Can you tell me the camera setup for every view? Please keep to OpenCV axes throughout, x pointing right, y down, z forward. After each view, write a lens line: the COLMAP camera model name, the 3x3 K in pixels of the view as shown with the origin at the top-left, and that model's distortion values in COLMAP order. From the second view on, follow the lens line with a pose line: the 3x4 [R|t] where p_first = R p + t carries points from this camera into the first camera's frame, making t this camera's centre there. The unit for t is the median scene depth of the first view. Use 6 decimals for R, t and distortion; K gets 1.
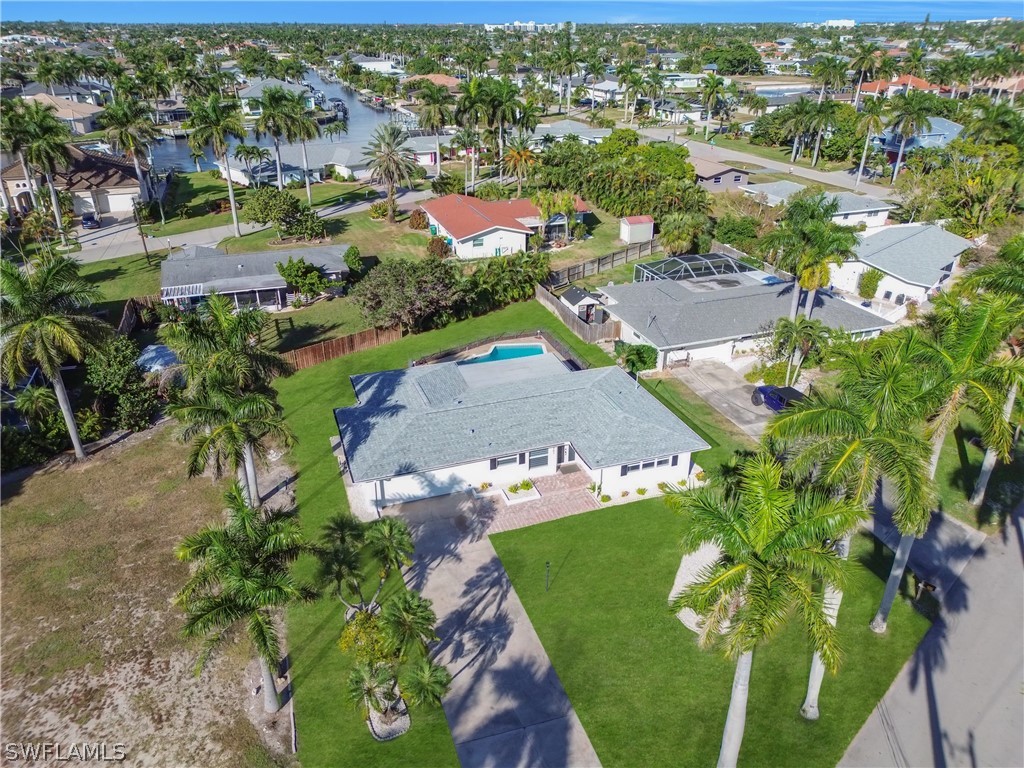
lens RADIAL K [[715.7, 0, 512.0], [0, 715.7, 384.0], [0, 0, 1]] dist [0.050749, -0.051231]
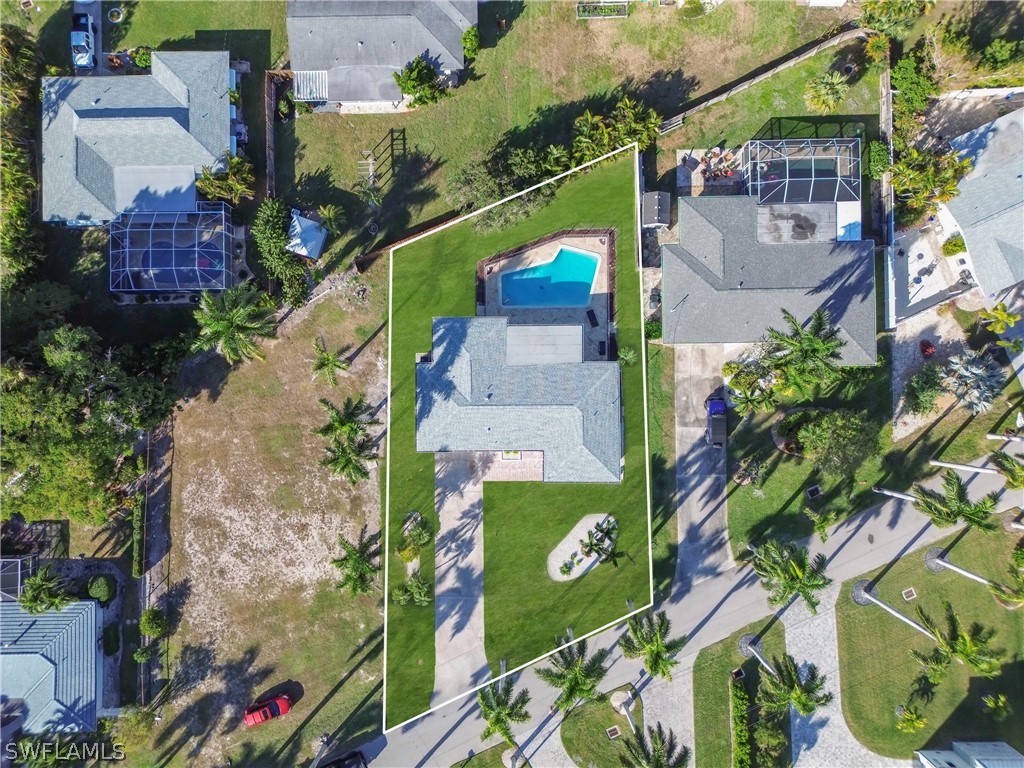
lens RADIAL K [[715.7, 0, 512.0], [0, 715.7, 384.0], [0, 0, 1]] dist [0.050749, -0.051231]
pose [[0.945990, 0.323710, -0.017715, -0.005855], [-0.133518, 0.438813, 0.888604, -0.885295], [0.295424, -0.838245, 0.458334, 0.205798]]
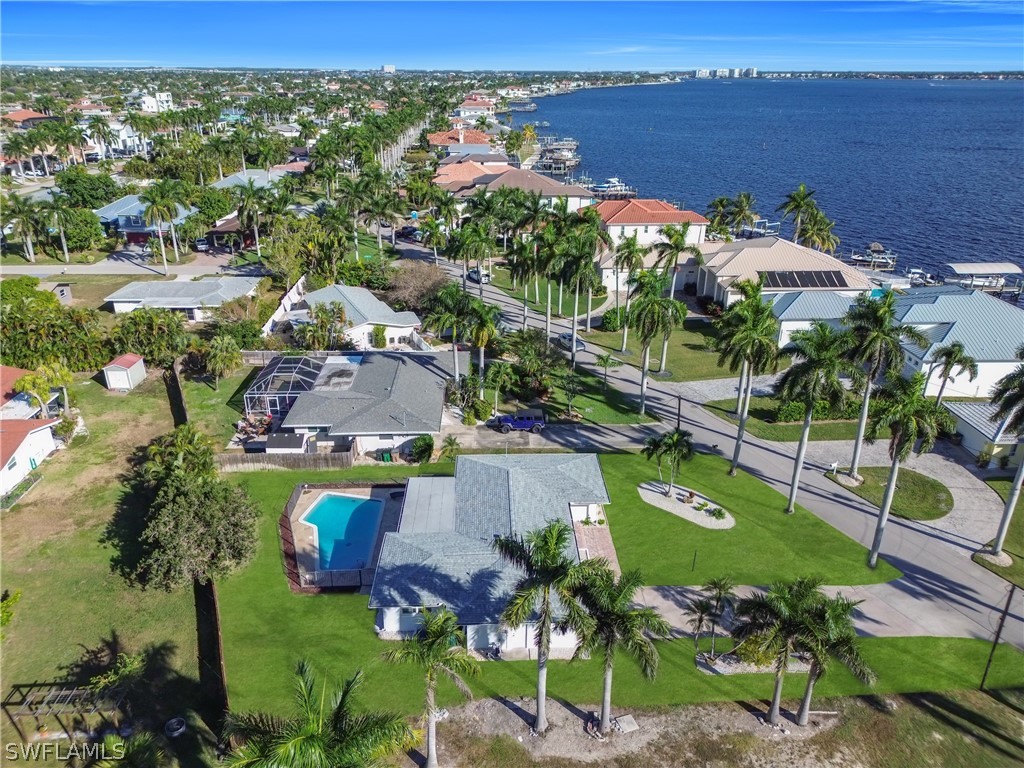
lens RADIAL K [[715.7, 0, 512.0], [0, 715.7, 384.0], [0, 0, 1]] dist [0.050749, -0.051231]
pose [[0.301669, -0.374830, 0.876641, -0.598472], [0.419368, 0.877918, 0.231063, -0.268071], [-0.856228, 0.297931, 0.422032, 0.291925]]
